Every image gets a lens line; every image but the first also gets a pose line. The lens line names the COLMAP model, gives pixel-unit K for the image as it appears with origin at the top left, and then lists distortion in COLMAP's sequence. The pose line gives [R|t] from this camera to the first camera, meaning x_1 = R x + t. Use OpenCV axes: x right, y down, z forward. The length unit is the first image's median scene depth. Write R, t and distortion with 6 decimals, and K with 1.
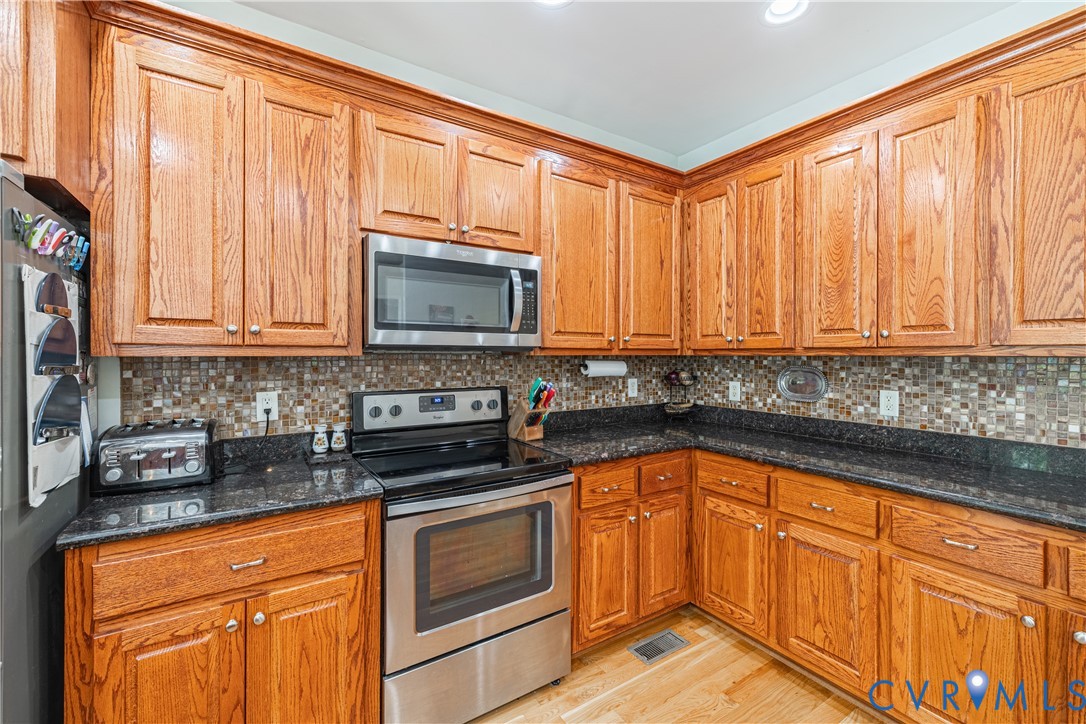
lens RADIAL K [[451.6, 0, 535.9], [0, 451.6, 355.4], [0, 0, 1]] dist [0.010041, -0.002647]
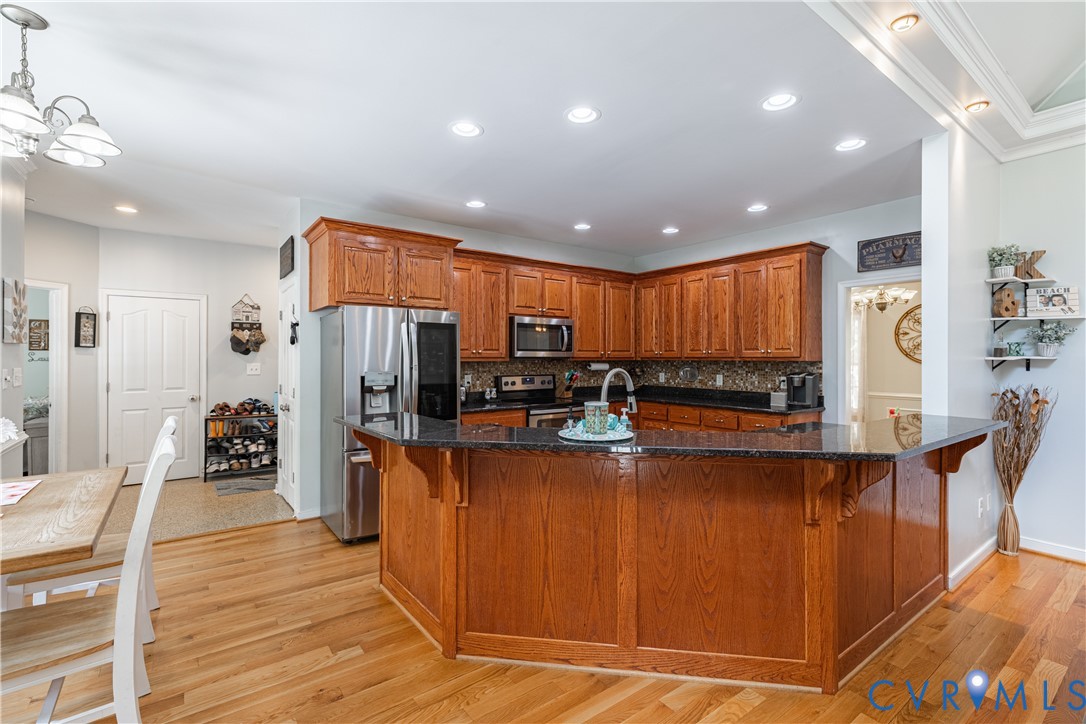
lens RADIAL K [[451.6, 0, 493.0], [0, 451.6, 352.8], [0, 0, 1]] dist [0.010041, -0.002647]
pose [[0.999133, -0.002297, -0.041569, -0.330479], [0.001661, 0.999881, -0.015308, -0.005317], [0.041599, 0.015226, 0.999018, -1.478696]]
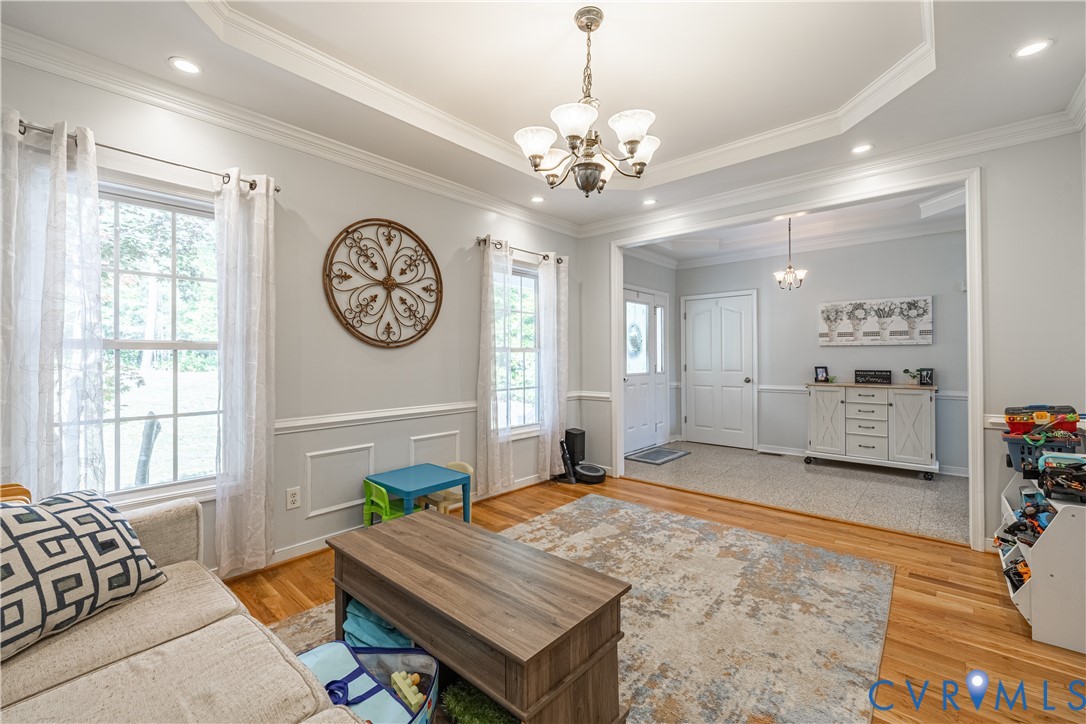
lens RADIAL K [[451.6, 0, 545.8], [0, 451.6, 351.5], [0, 0, 1]] dist [0.010041, -0.002647]
pose [[-0.262252, -0.003825, 0.964992, 0.906336], [0.004519, 0.999976, 0.005191, 0.044133], [-0.964989, 0.005723, -0.262229, 1.593770]]
